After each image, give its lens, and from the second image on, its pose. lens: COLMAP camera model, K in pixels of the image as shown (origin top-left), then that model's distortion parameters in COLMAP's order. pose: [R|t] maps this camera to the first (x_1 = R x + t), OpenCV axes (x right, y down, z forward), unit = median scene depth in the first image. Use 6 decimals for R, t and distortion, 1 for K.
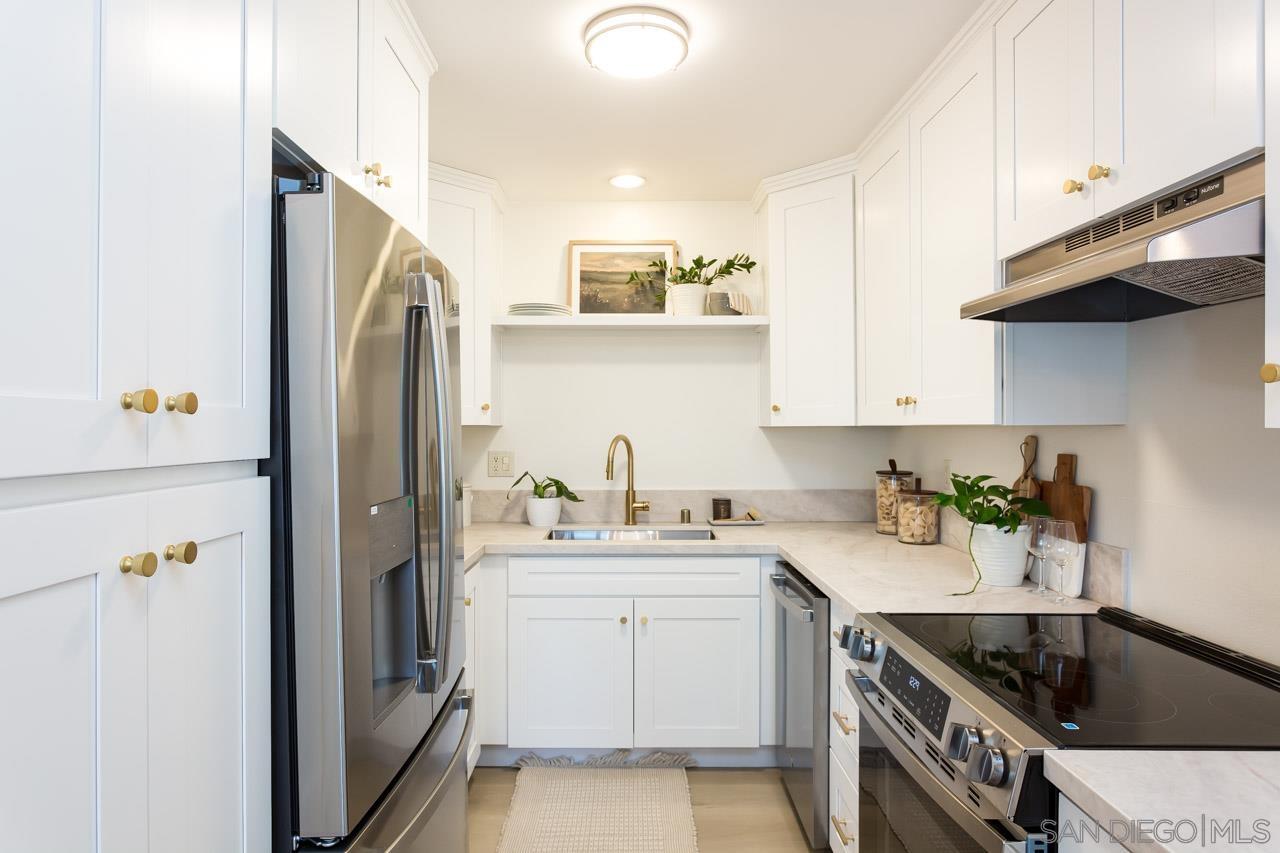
lens RADIAL K [[739.1, 0, 622.9], [0, 739.1, 429.5], [0, 0, 1]] dist [-0.012730, 0.007845]
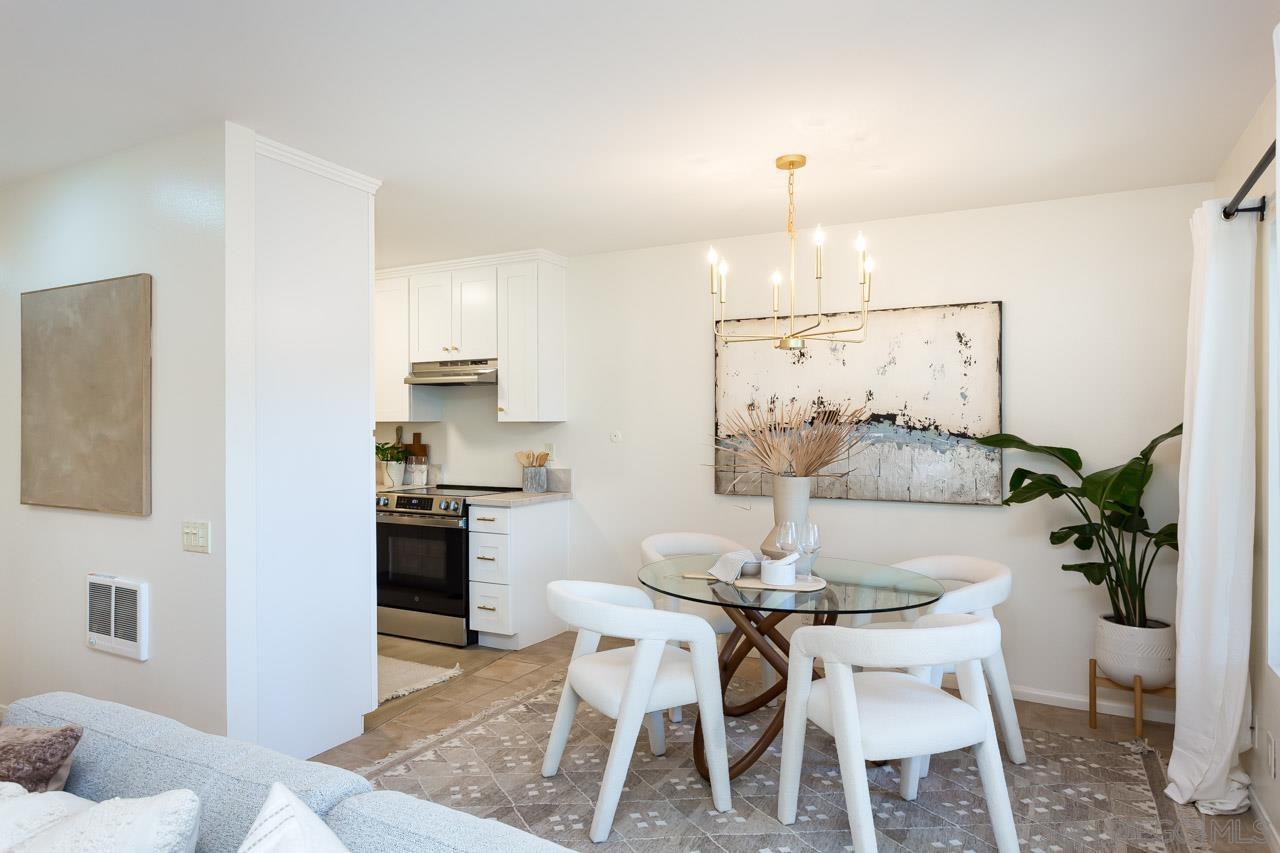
lens RADIAL K [[783.5, 0, 641.6], [0, 783.5, 420.0], [0, 0, 1]] dist [-0.016765, 0.003680]
pose [[0.466593, 0.007020, 0.884444, -1.034863], [0.007695, 0.999898, -0.011996, 0.018403], [-0.884439, 0.012403, 0.466491, -0.703029]]
